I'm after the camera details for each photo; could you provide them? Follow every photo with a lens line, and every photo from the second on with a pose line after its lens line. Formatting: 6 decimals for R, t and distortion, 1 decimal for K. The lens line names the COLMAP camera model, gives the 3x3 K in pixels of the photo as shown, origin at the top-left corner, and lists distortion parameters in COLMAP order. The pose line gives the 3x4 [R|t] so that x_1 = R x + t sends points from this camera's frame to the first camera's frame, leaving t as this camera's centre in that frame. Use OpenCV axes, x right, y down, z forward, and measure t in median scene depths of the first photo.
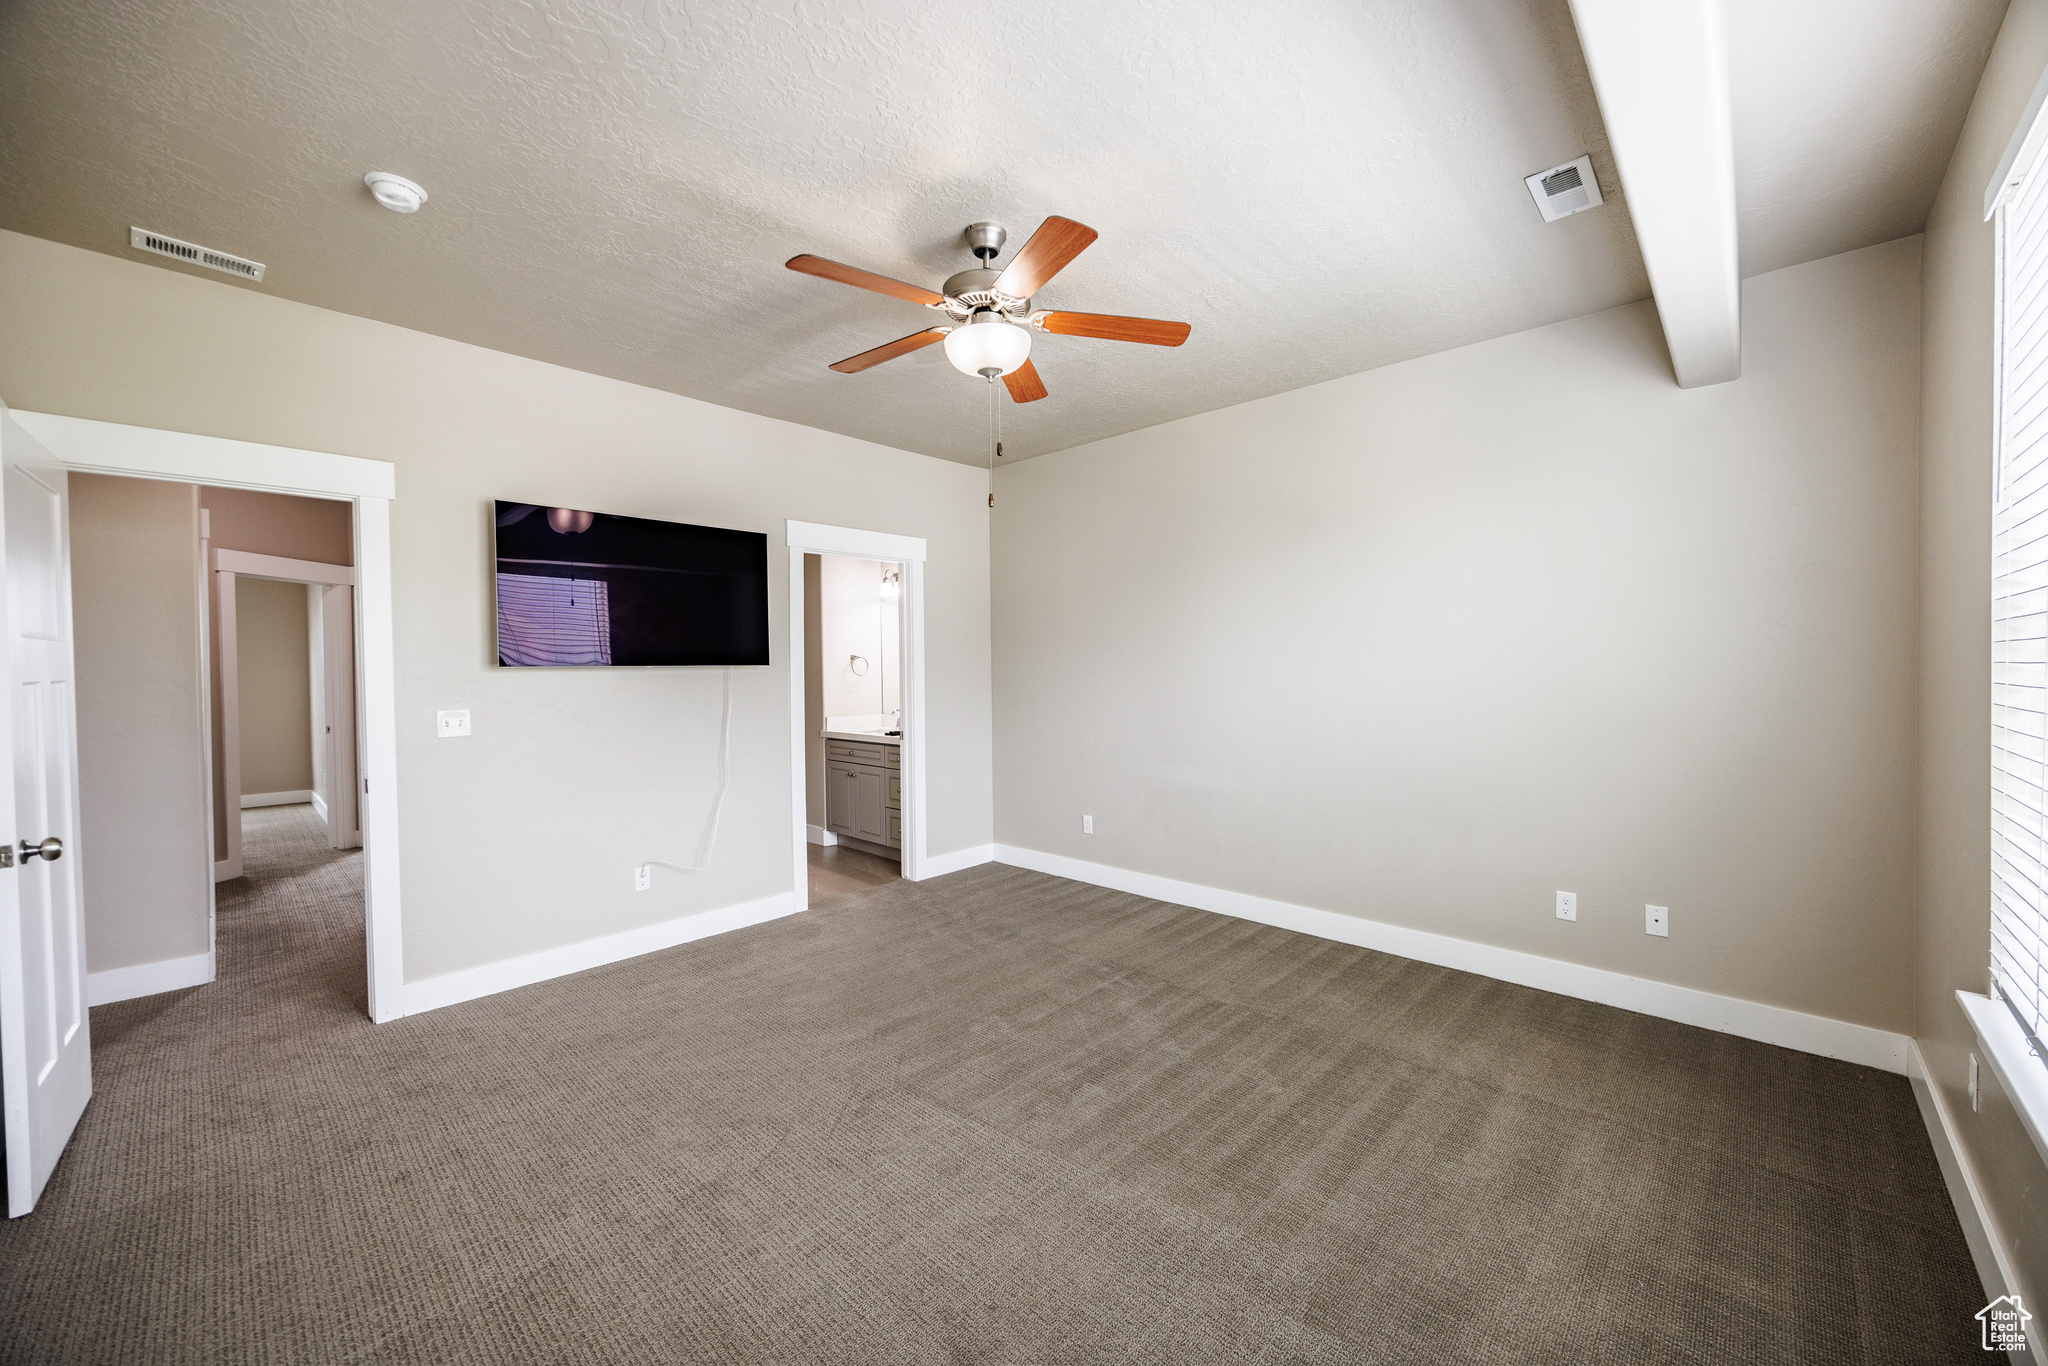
lens RADIAL K [[783.7, 0, 1033.5], [0, 783.7, 683.7], [0, 0, 1]] dist [-0.000915, -0.000011]
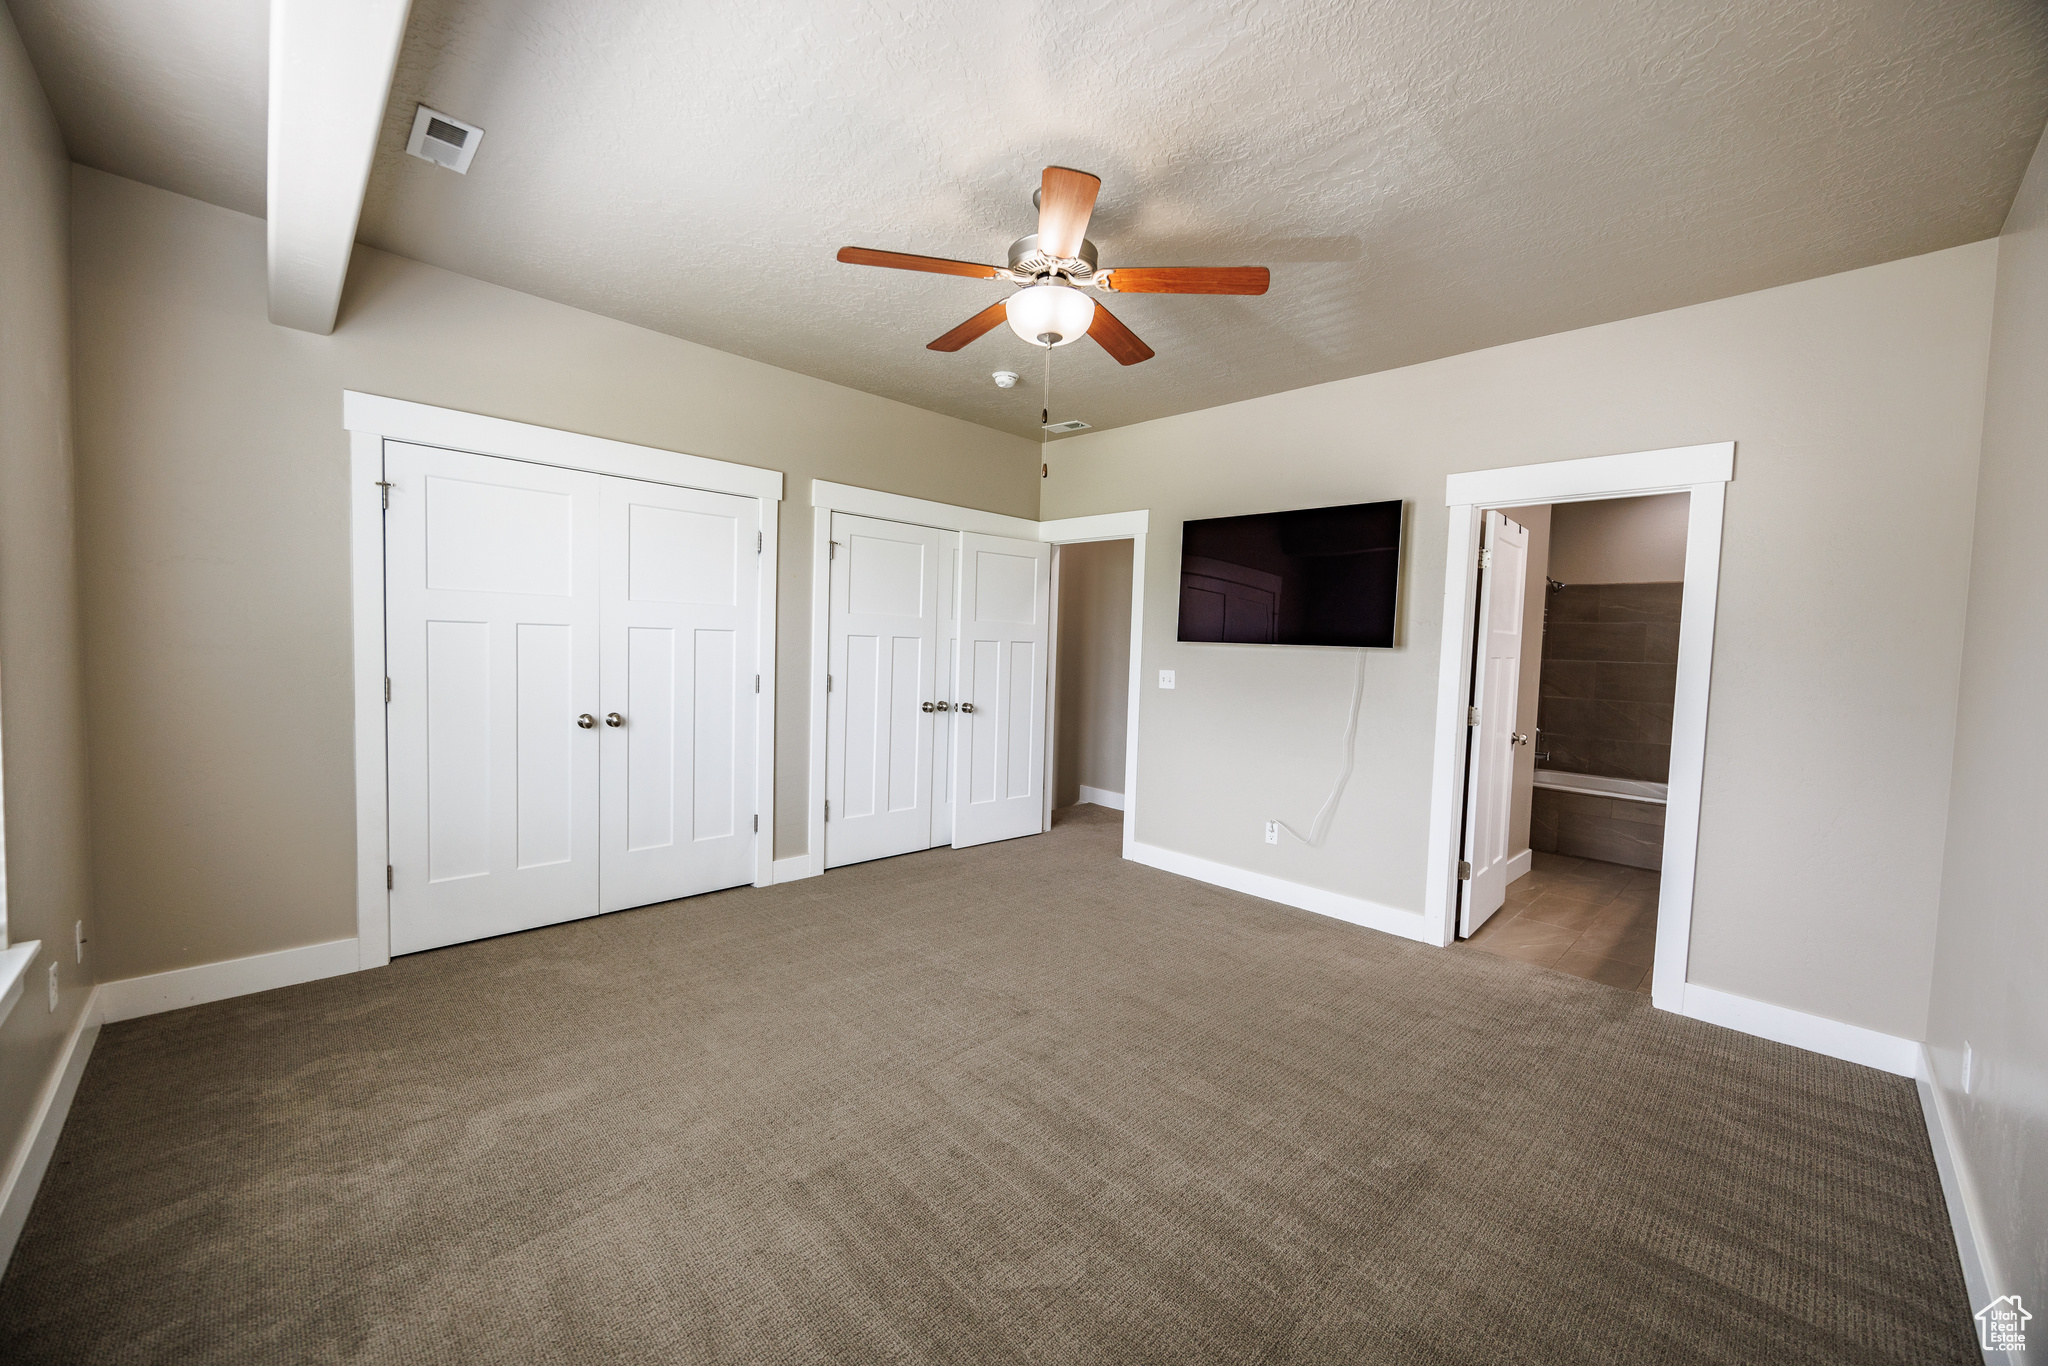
lens RADIAL K [[783.7, 0, 1033.5], [0, 783.7, 683.7], [0, 0, 1]] dist [-0.000915, -0.000011]
pose [[-0.036245, 0.062708, -0.997374, 0.655168], [-0.055943, 0.996337, 0.064676, -0.020339], [0.997776, 0.058140, -0.032604, 0.717124]]
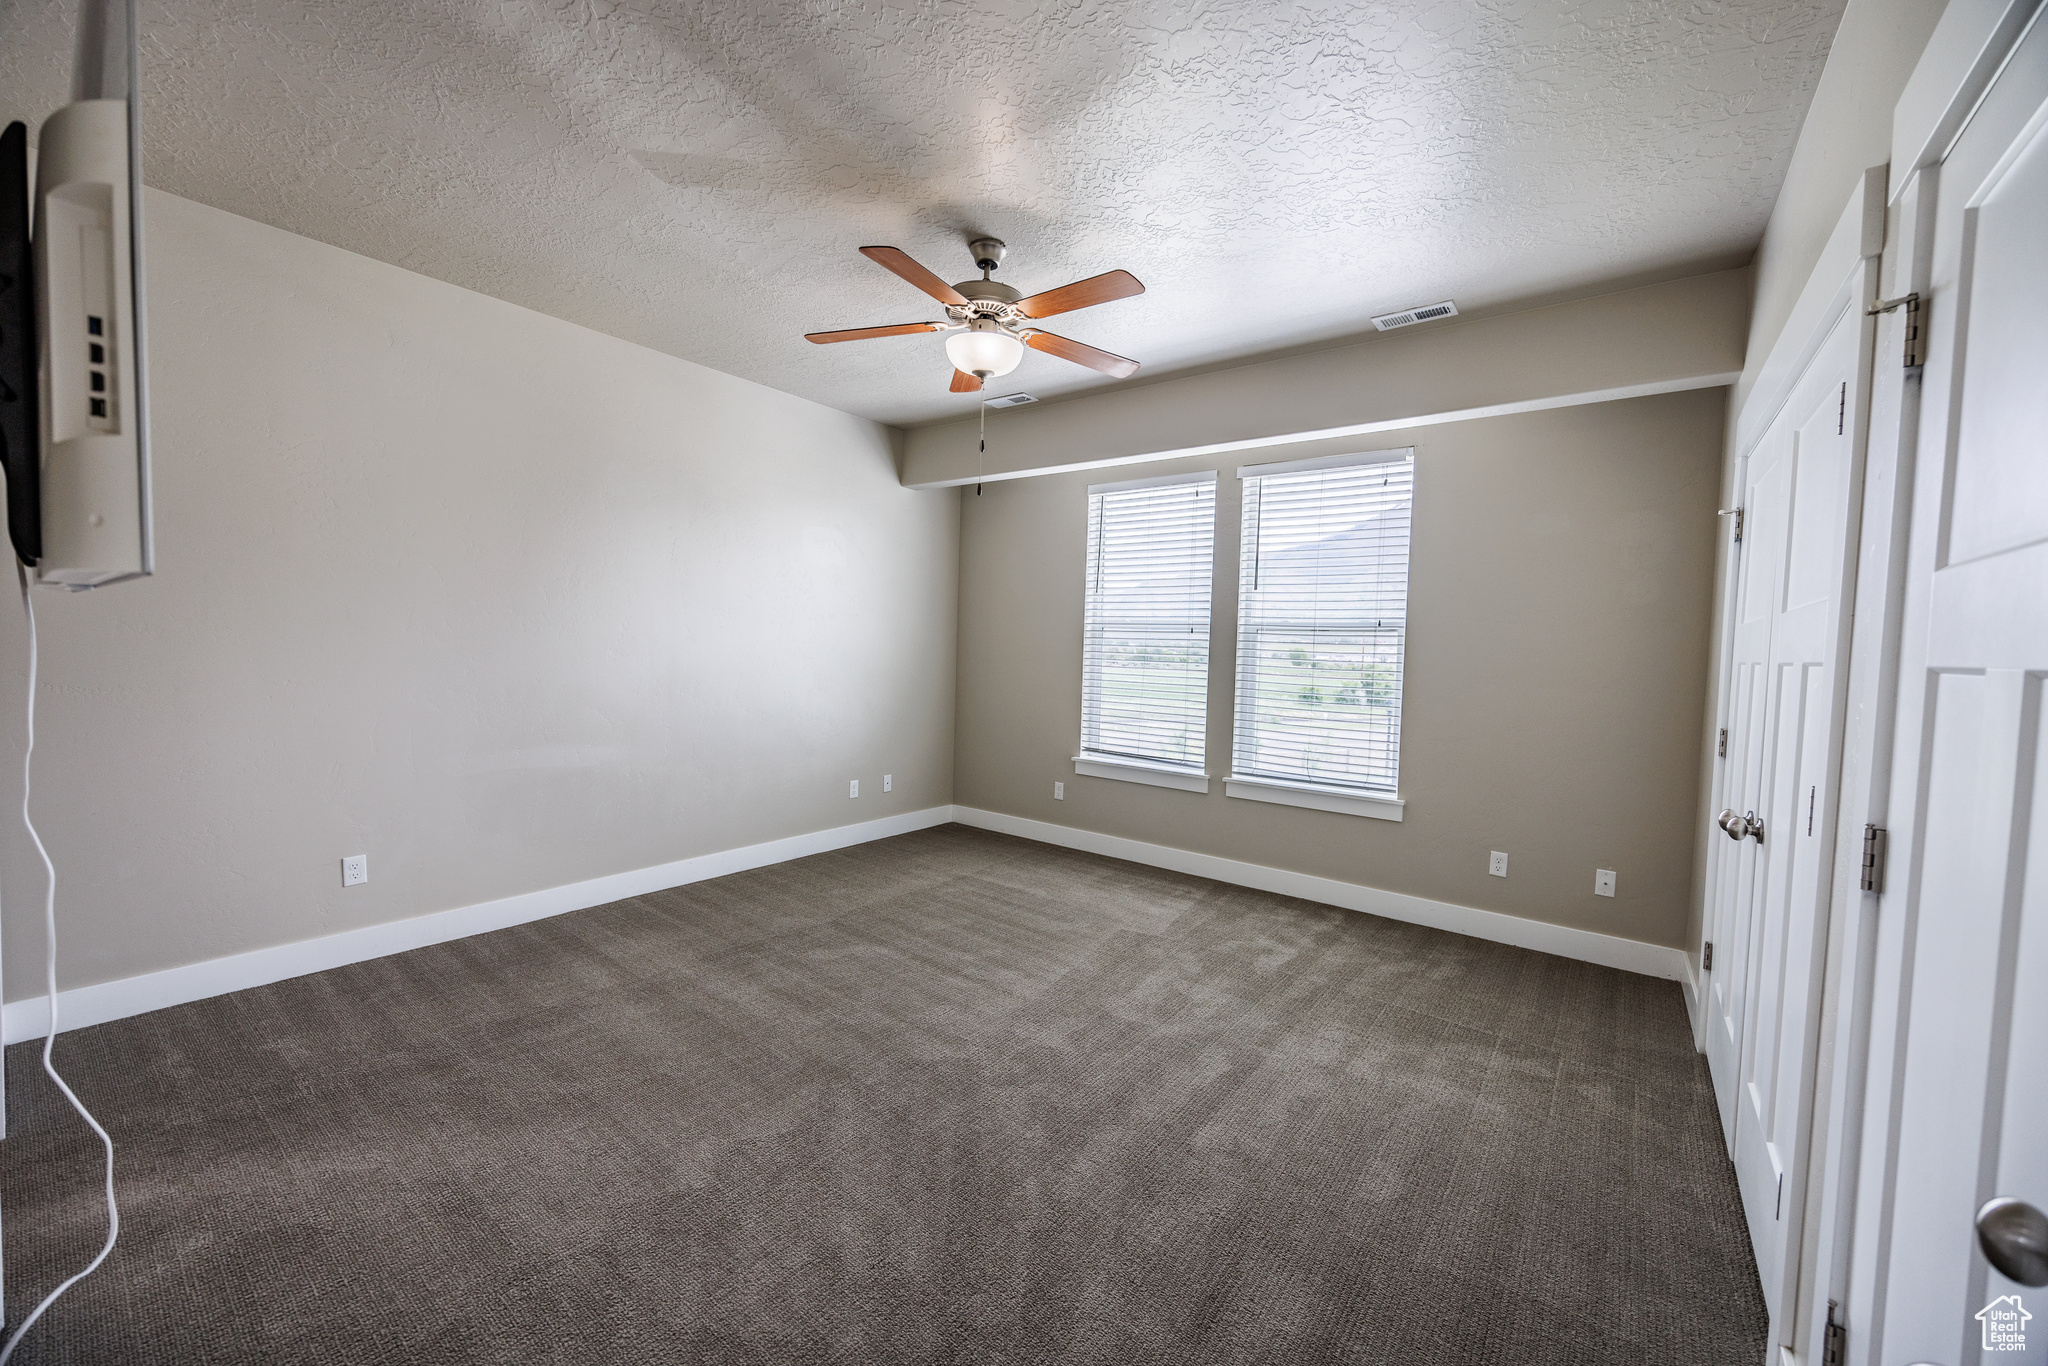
lens RADIAL K [[772.9, 0, 1027.4], [0, 772.9, 679.4], [0, 0, 1]] dist [-0.003118, -0.000608]
pose [[-0.097025, -0.044084, 0.994305, -0.818021], [-0.012155, 0.998997, 0.043106, -0.010098], [-0.995208, -0.007904, -0.097463, 0.723252]]
